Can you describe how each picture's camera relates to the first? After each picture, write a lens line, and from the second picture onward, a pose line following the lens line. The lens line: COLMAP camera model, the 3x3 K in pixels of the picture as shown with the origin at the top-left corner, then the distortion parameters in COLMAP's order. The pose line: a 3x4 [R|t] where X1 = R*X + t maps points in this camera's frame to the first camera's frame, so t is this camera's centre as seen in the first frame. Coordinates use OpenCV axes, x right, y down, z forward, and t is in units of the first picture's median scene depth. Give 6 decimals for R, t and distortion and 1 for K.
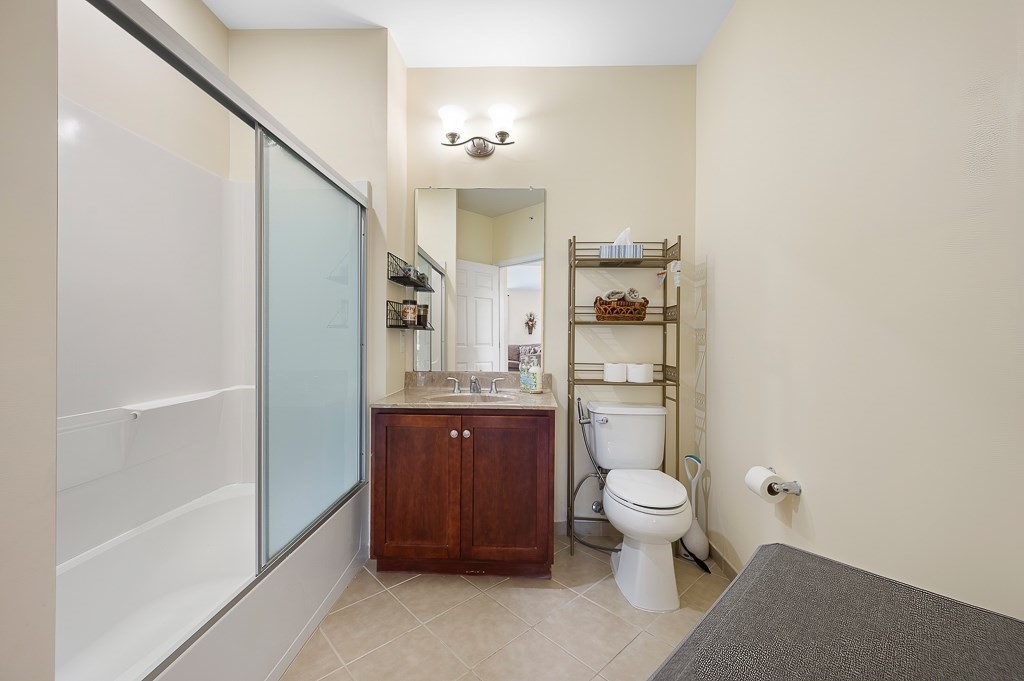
lens RADIAL K [[417.0, 0, 512.0], [0, 417.0, 340.5], [0, 0, 1]] dist [-0.000469, -0.000033]
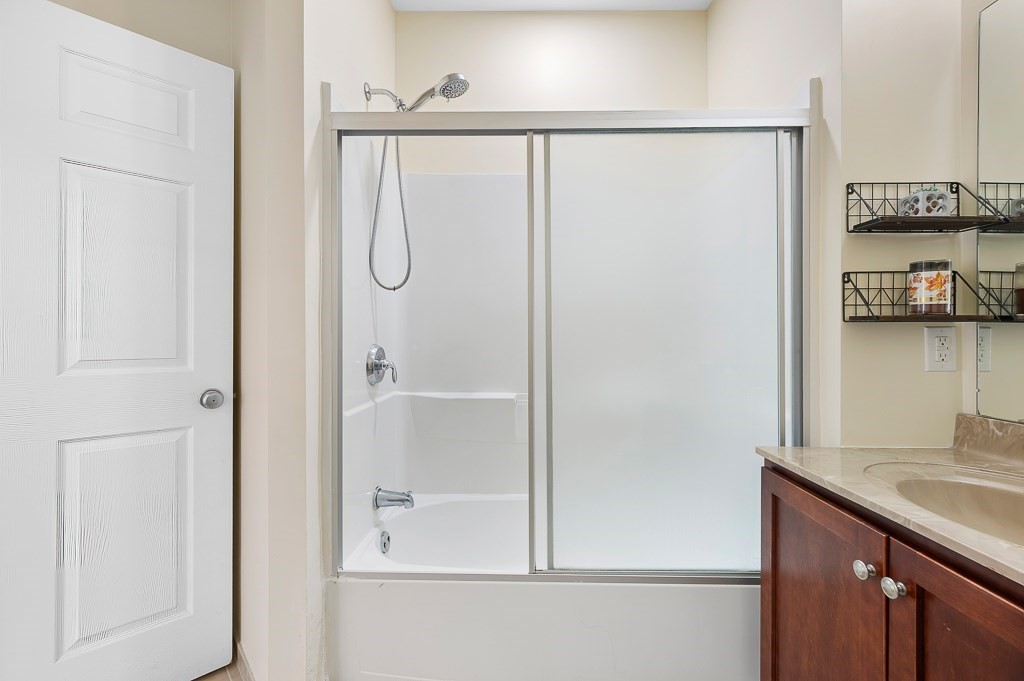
lens RADIAL K [[417.0, 0, 512.0], [0, 417.0, 340.5], [0, 0, 1]] dist [-0.000469, -0.000033]
pose [[0.009580, 0.003310, -0.999949, 0.242071], [-0.008281, 0.999960, 0.003231, -0.004958], [0.999920, 0.008249, 0.009607, 0.563125]]
